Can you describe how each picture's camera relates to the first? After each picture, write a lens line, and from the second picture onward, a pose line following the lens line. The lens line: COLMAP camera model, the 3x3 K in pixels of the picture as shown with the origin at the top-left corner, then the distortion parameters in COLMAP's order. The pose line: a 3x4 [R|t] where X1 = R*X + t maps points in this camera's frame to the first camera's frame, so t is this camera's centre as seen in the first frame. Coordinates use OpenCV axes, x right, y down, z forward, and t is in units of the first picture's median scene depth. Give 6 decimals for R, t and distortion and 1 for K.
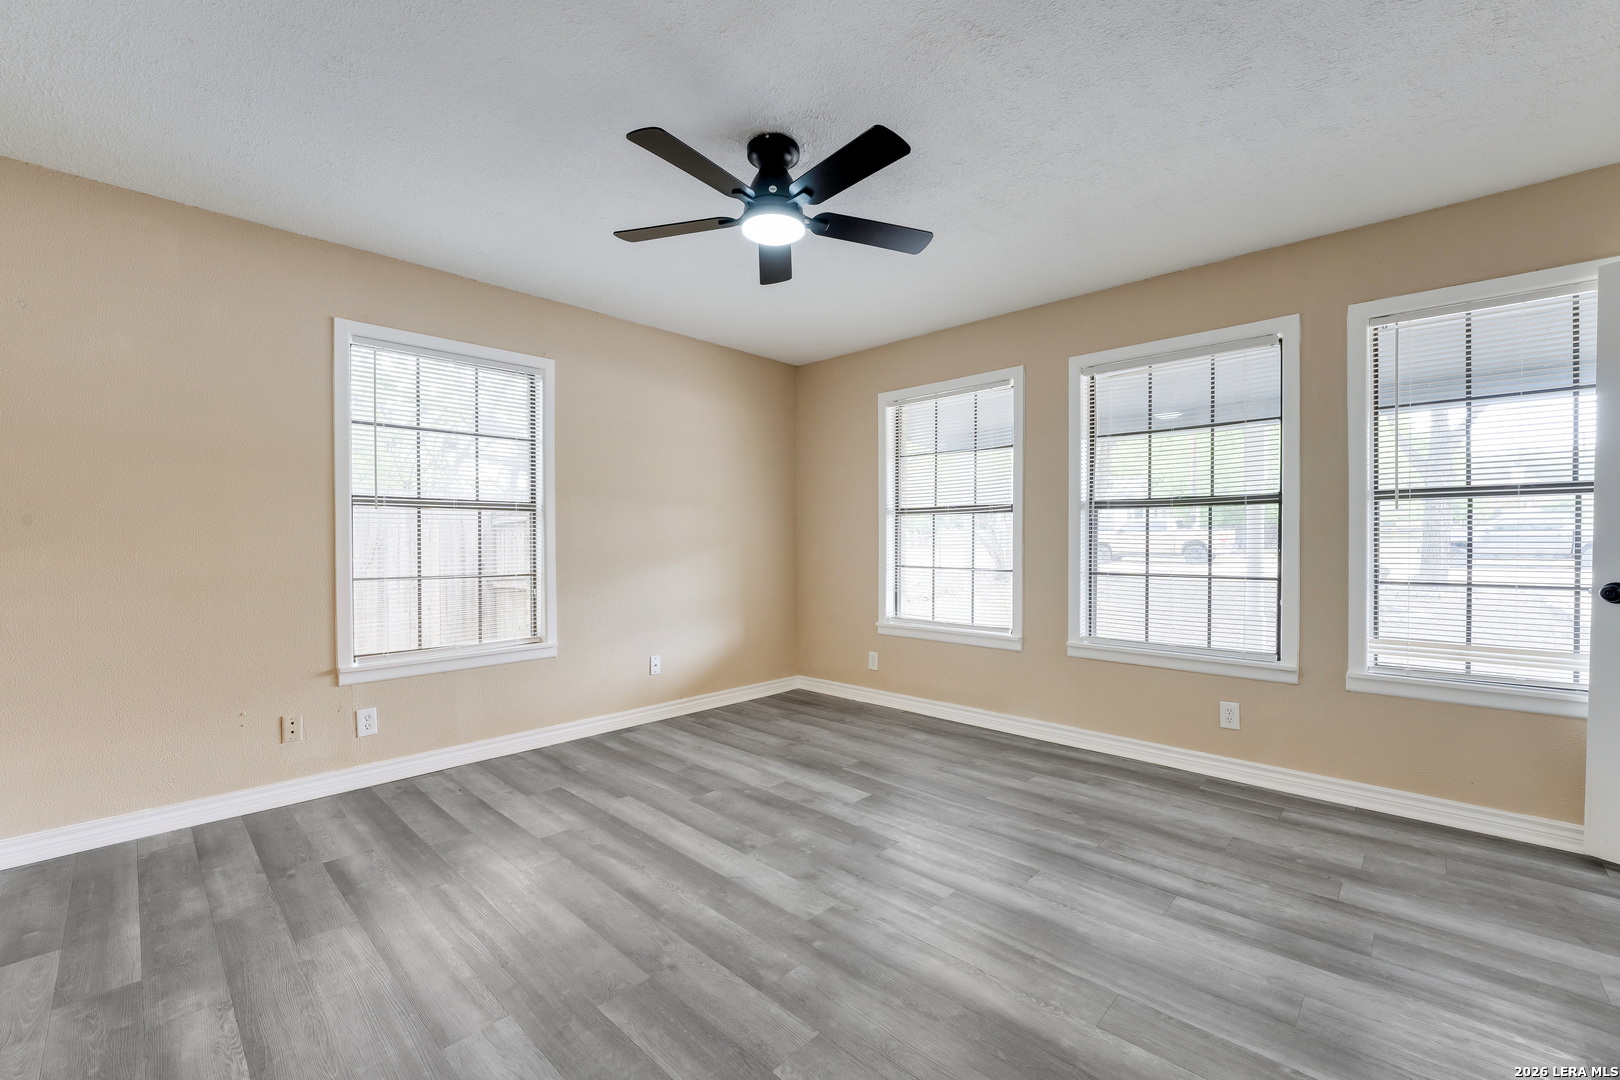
lens RADIAL K [[656.9, 0, 817.9], [0, 656.9, 546.6], [0, 0, 1]] dist [-0.000502, 0.000032]
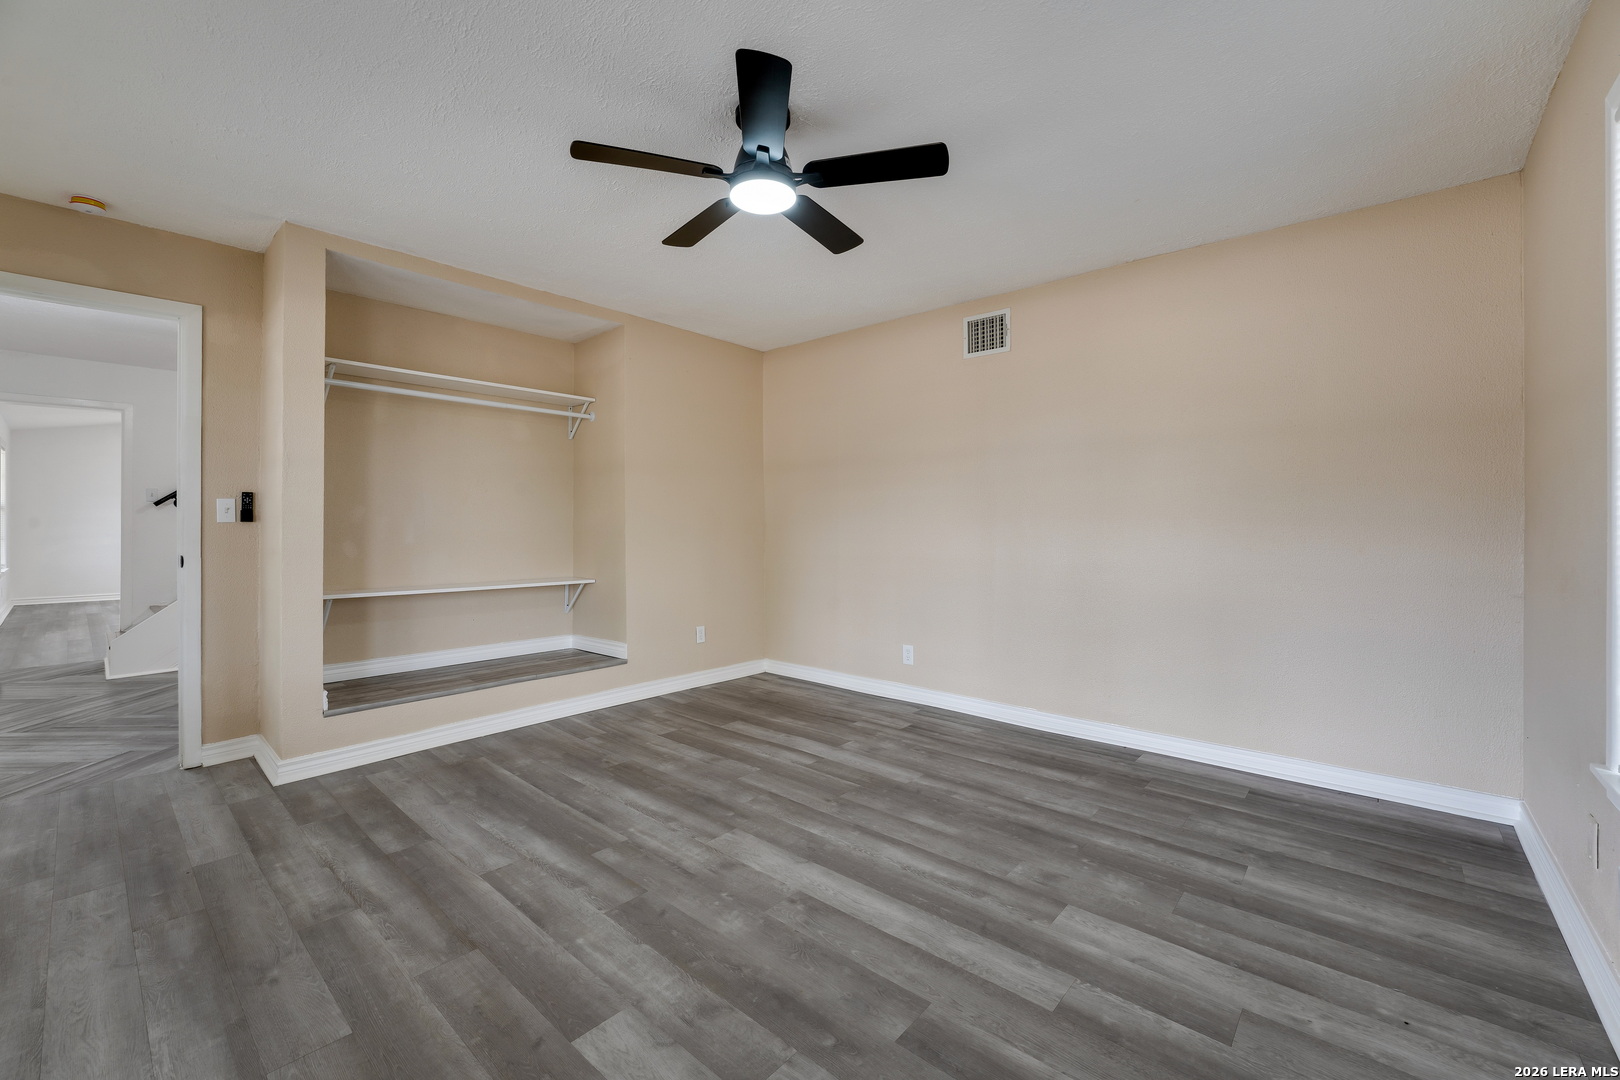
lens RADIAL K [[656.9, 0, 817.9], [0, 656.9, 546.6], [0, 0, 1]] dist [-0.000502, 0.000032]
pose [[-0.999292, 0.002682, -0.037524, -0.101793], [0.001165, 0.999183, 0.040407, -0.011732], [0.037602, 0.040335, -0.998478, 1.798373]]
